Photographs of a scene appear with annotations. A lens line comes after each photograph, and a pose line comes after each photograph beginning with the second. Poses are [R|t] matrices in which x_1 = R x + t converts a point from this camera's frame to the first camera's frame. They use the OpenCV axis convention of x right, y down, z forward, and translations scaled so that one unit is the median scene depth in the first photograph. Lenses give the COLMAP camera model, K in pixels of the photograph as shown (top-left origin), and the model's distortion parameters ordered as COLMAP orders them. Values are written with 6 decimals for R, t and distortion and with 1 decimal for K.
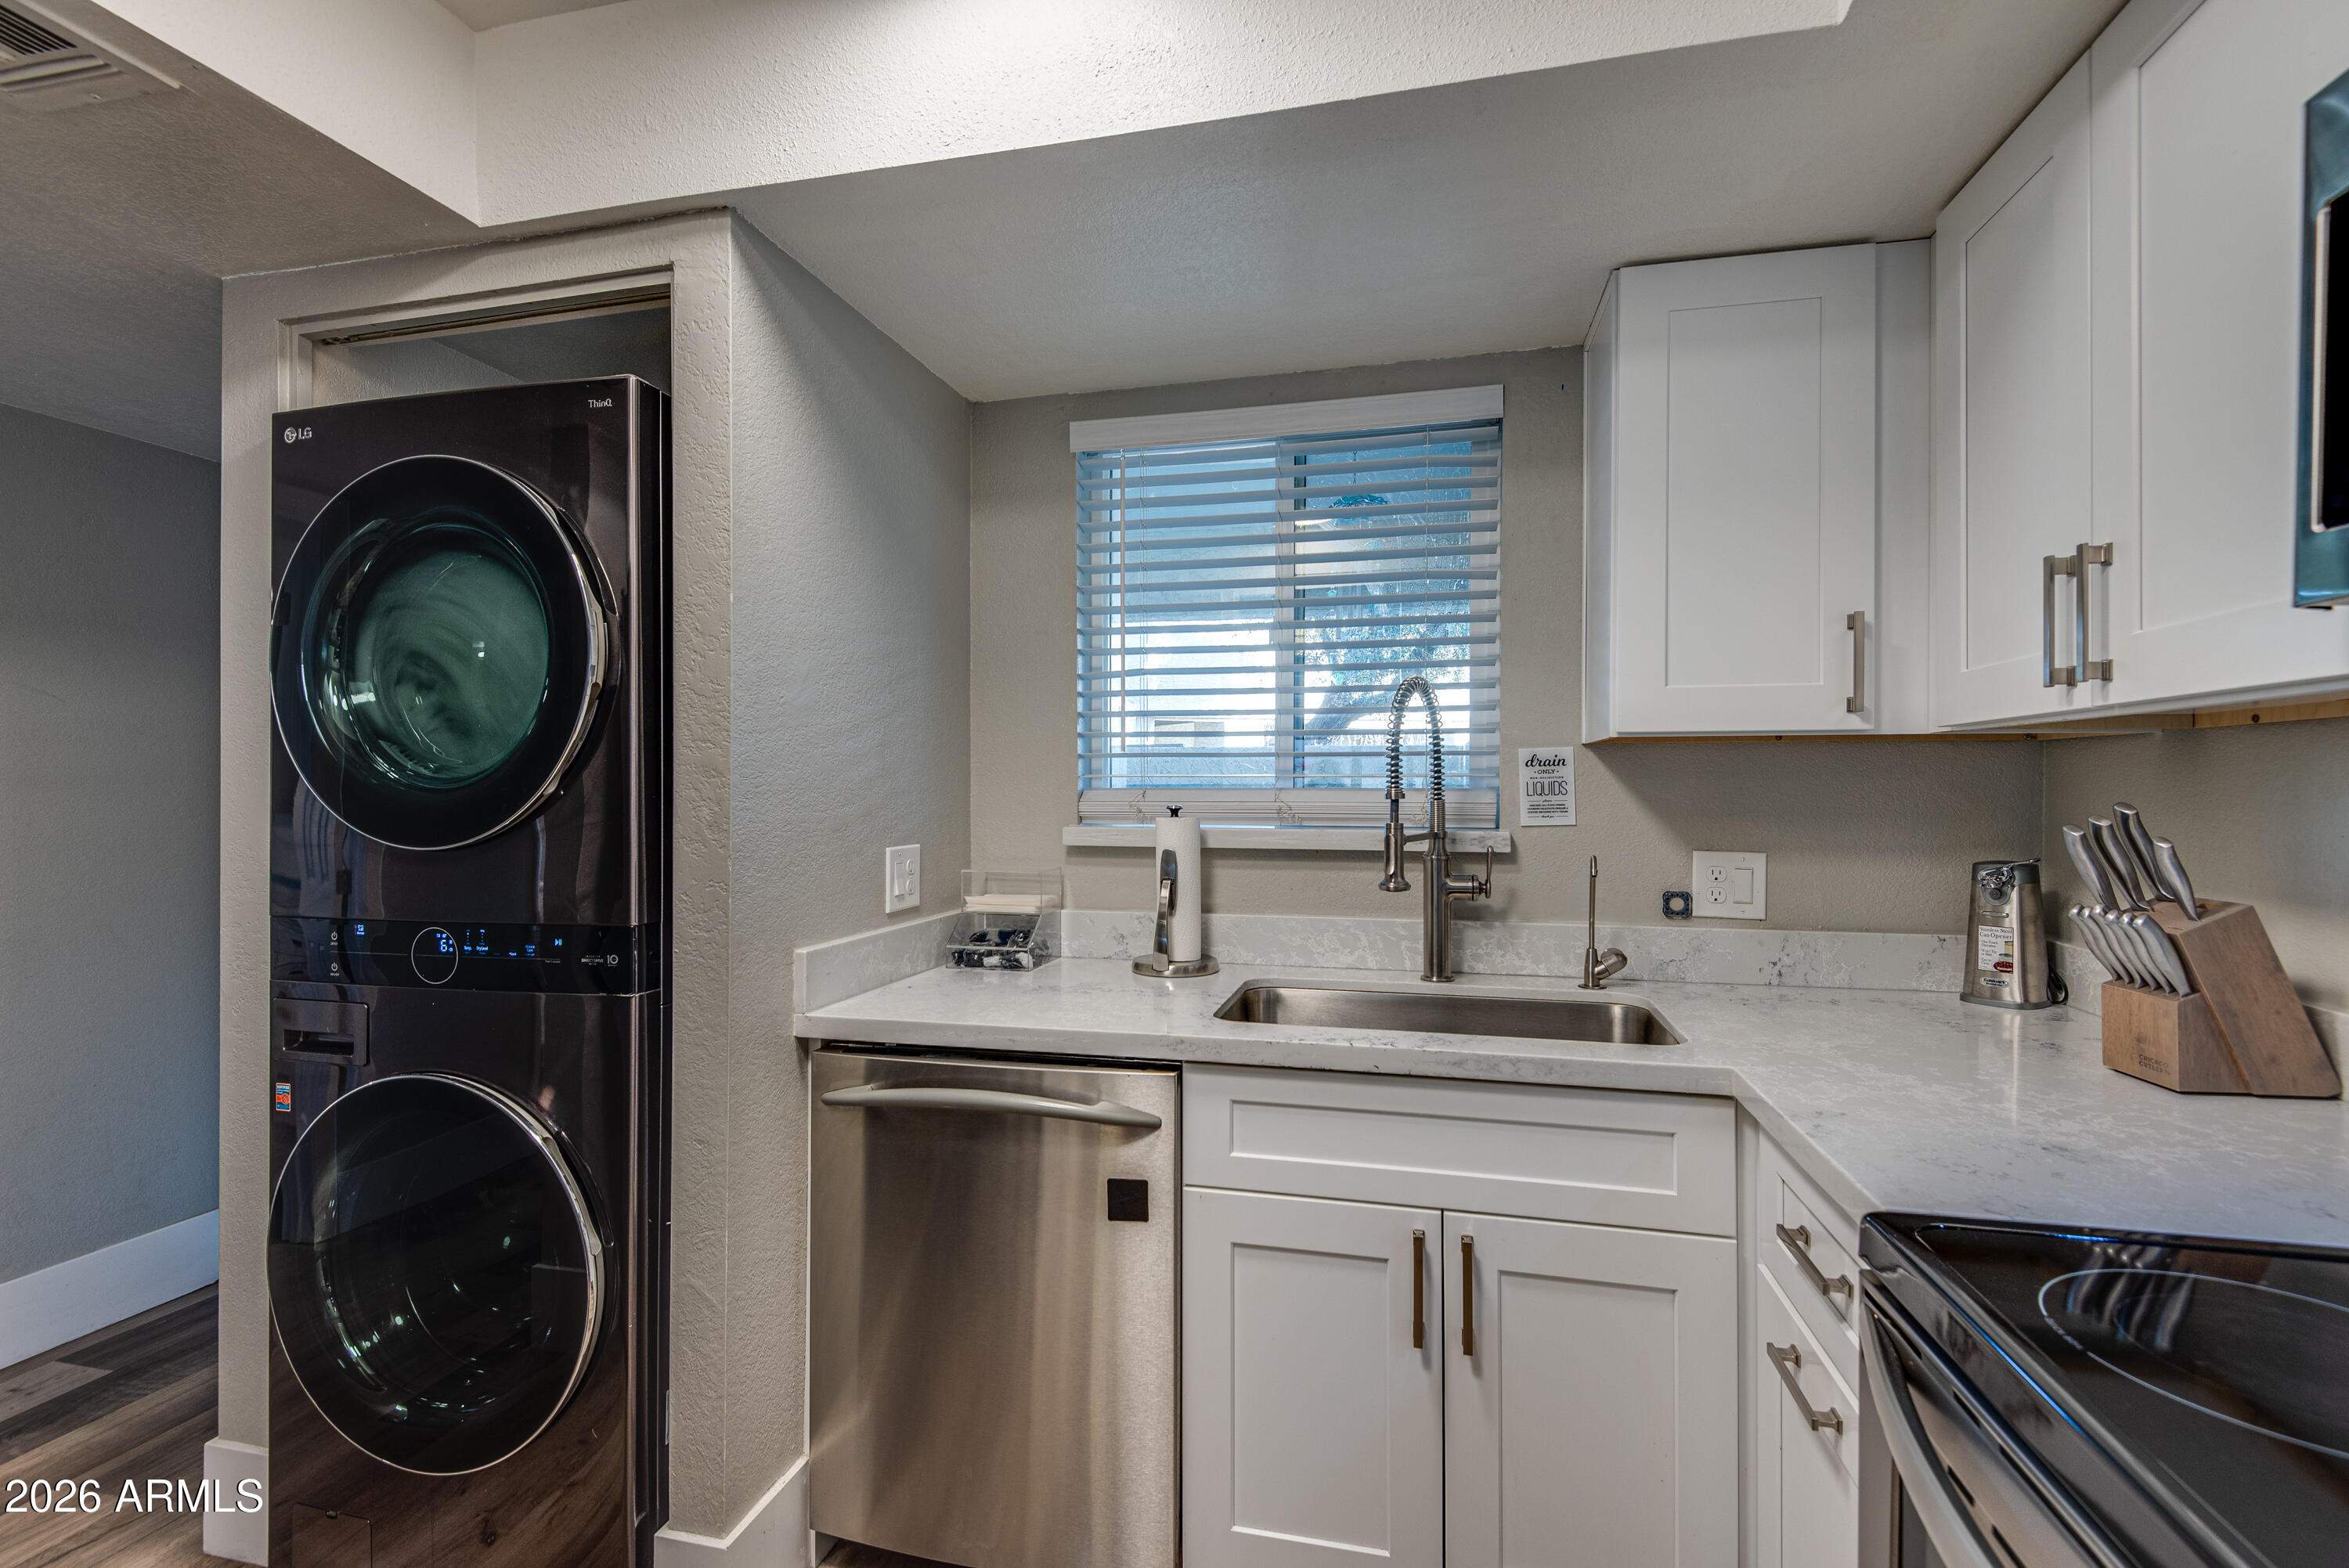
lens RADIAL K [[1066.1, 0, 1174.5], [0, 1066.1, 784.0], [0, 0, 1]] dist [-0.001968, -0.000285]
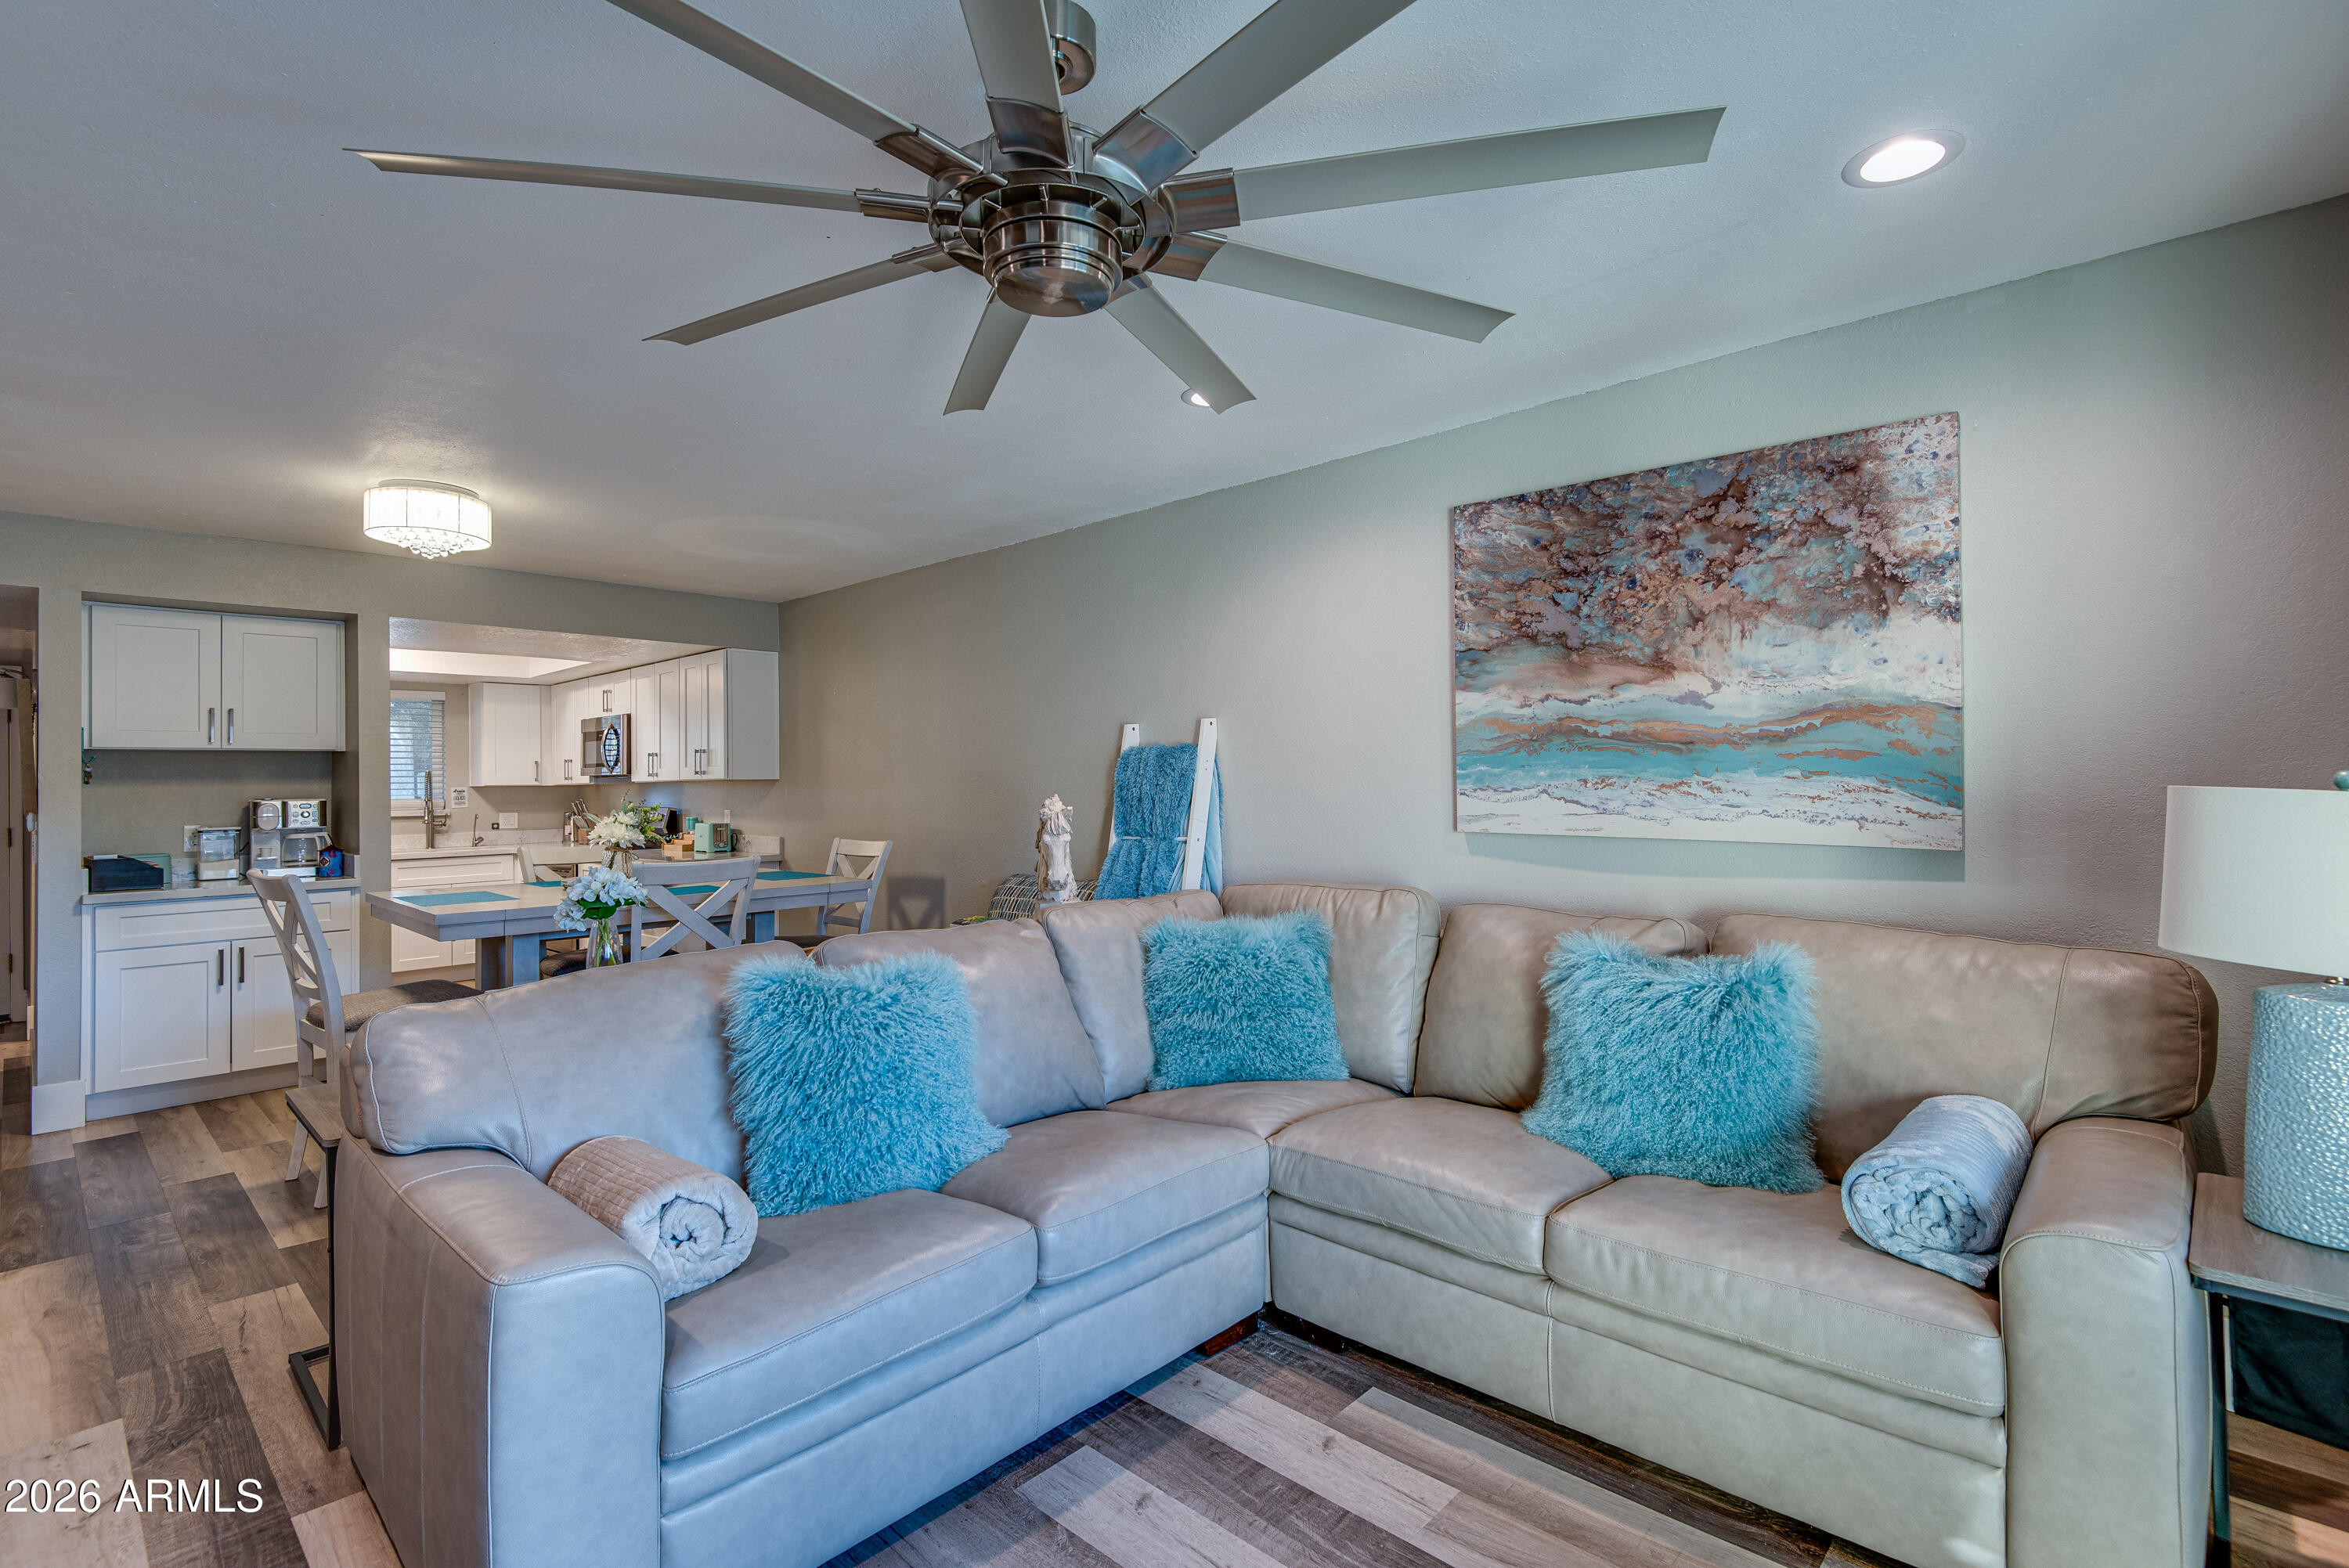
lens RADIAL K [[1095.0, 0, 1164.7], [0, 1095.0, 770.3], [0, 0, 1]] dist [0.020047, -0.000395]
pose [[0.501099, 0.001777, 0.865388, -2.098342], [0.013419, 0.999862, -0.009823, -0.029717], [-0.865286, 0.016535, 0.501006, -3.690001]]
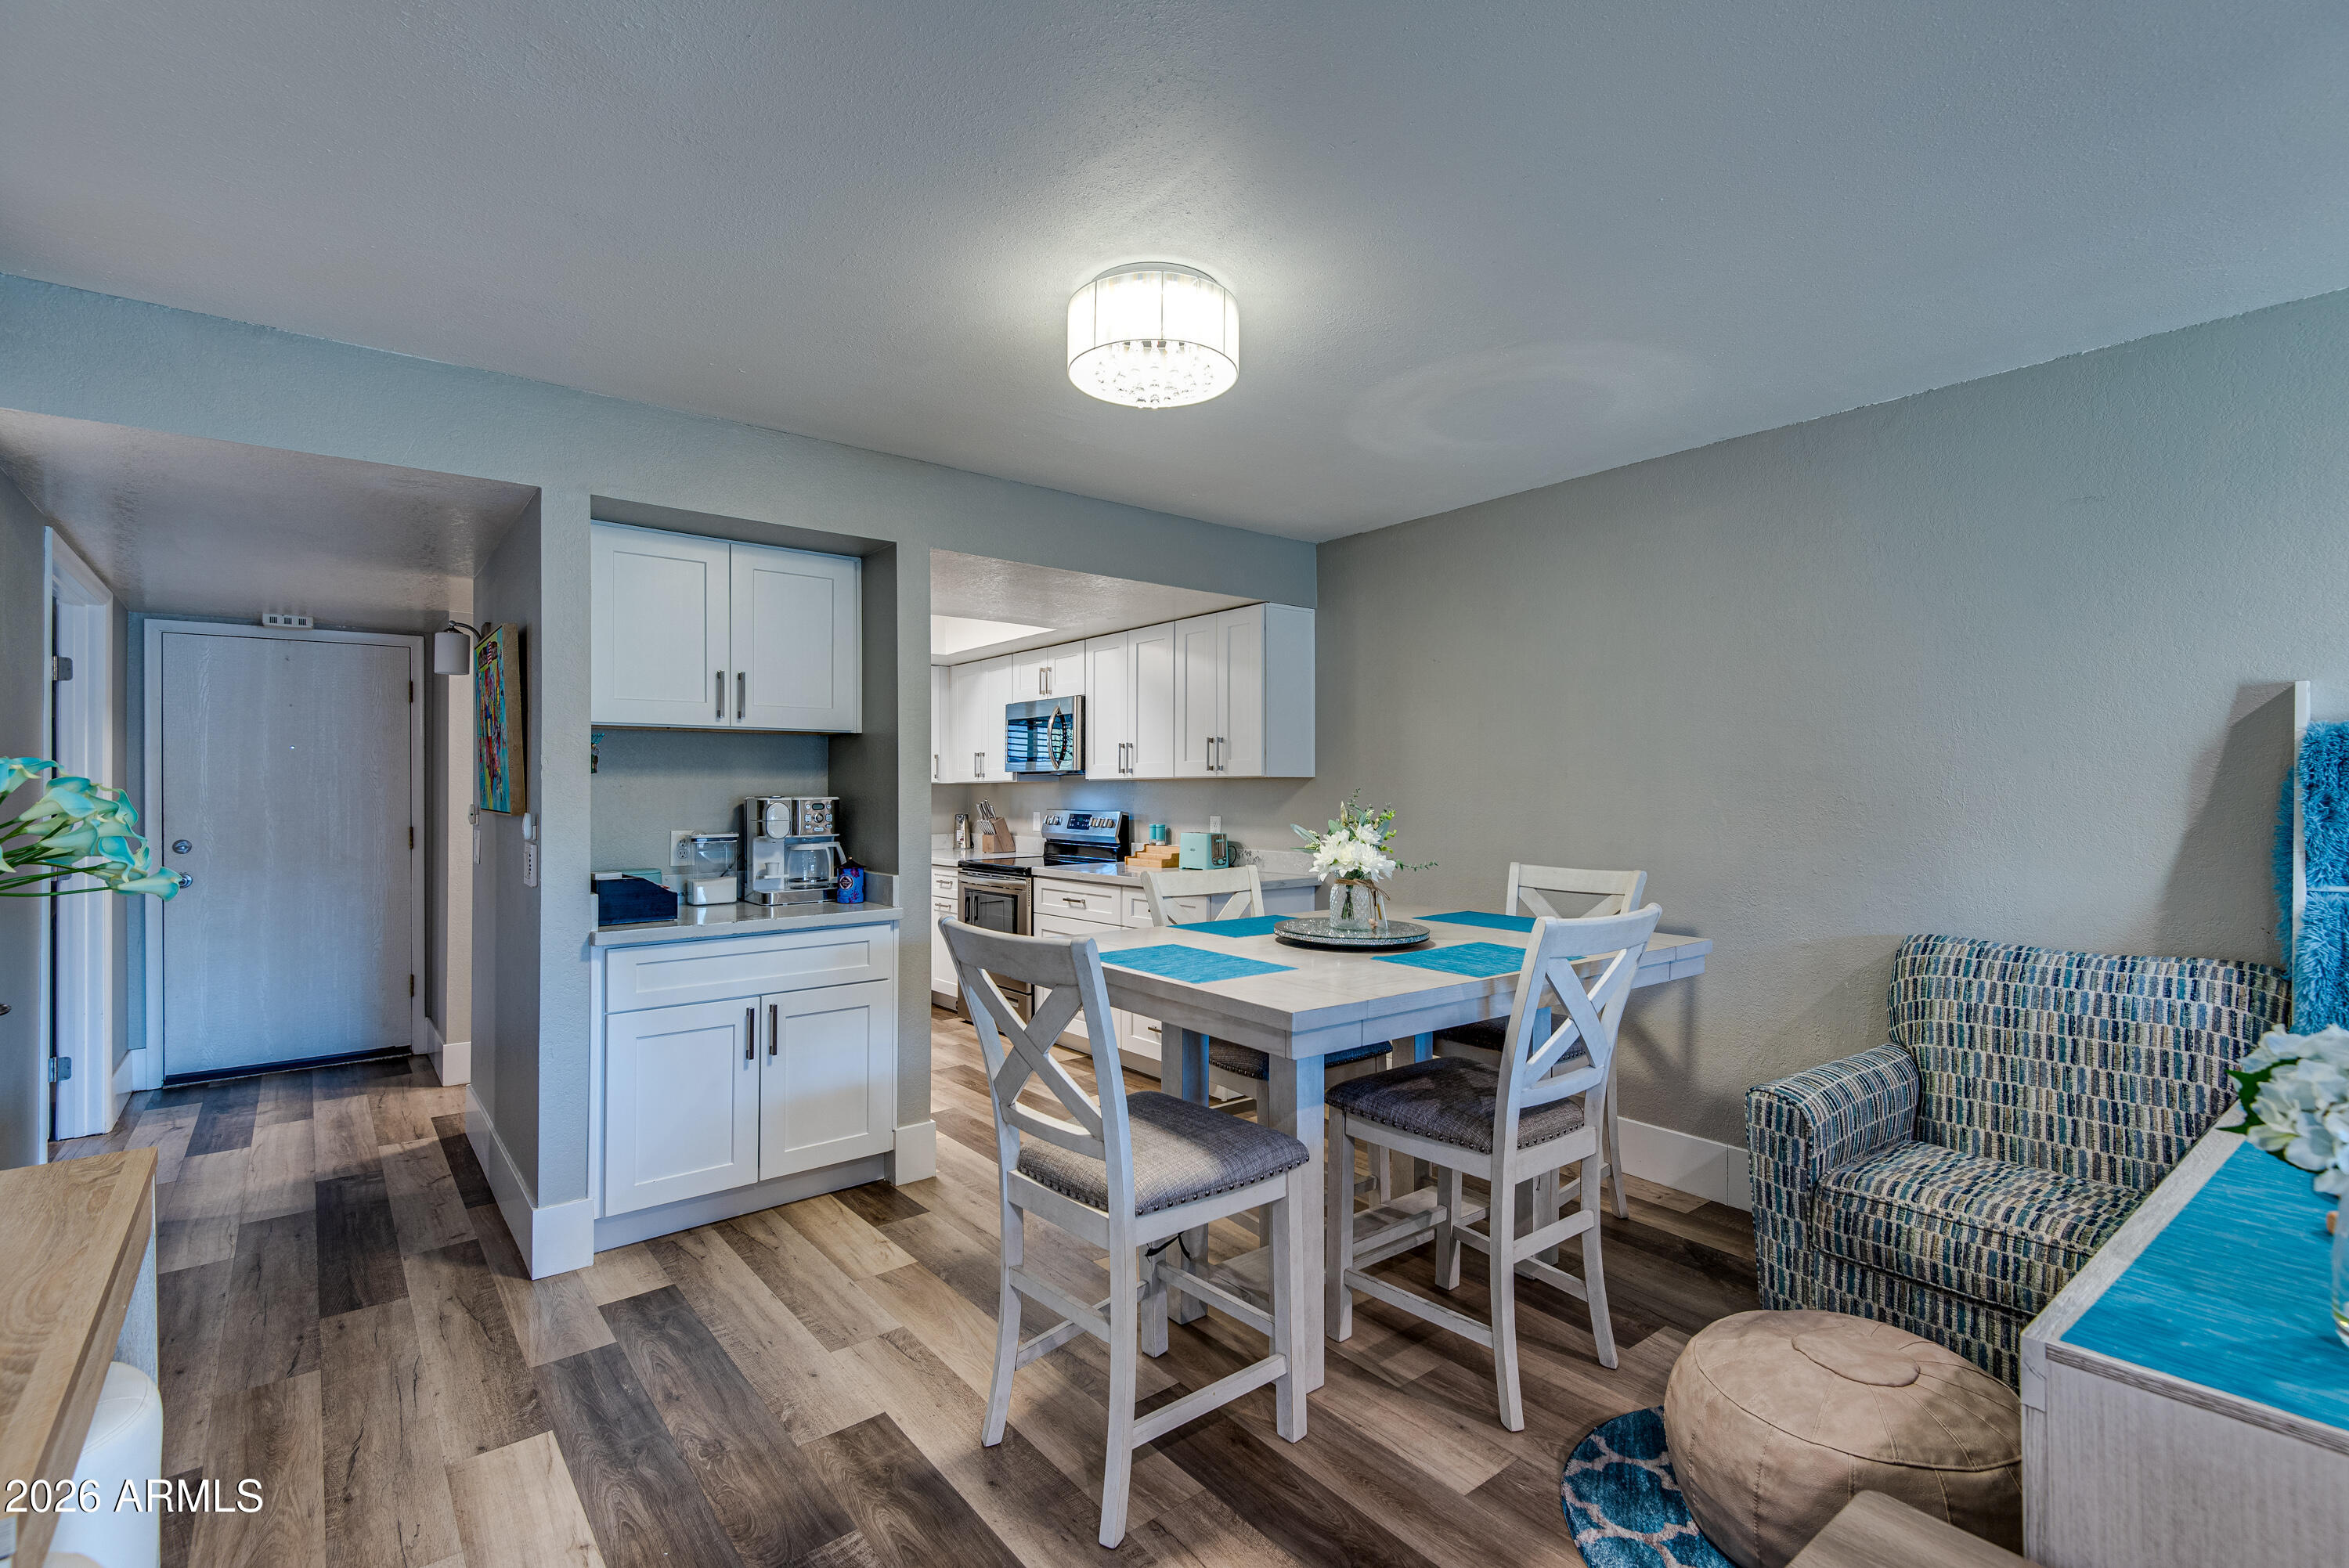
lens RADIAL K [[1049.9, 0, 1174.5], [0, 1049.9, 784.0], [0, 0, 1]] dist [0.035841, -0.000412]
pose [[0.600366, -0.001310, 0.799724, -1.929681], [0.003765, 0.999992, -0.001188, -0.033200], [-0.799716, 0.003724, 0.600366, -2.044485]]
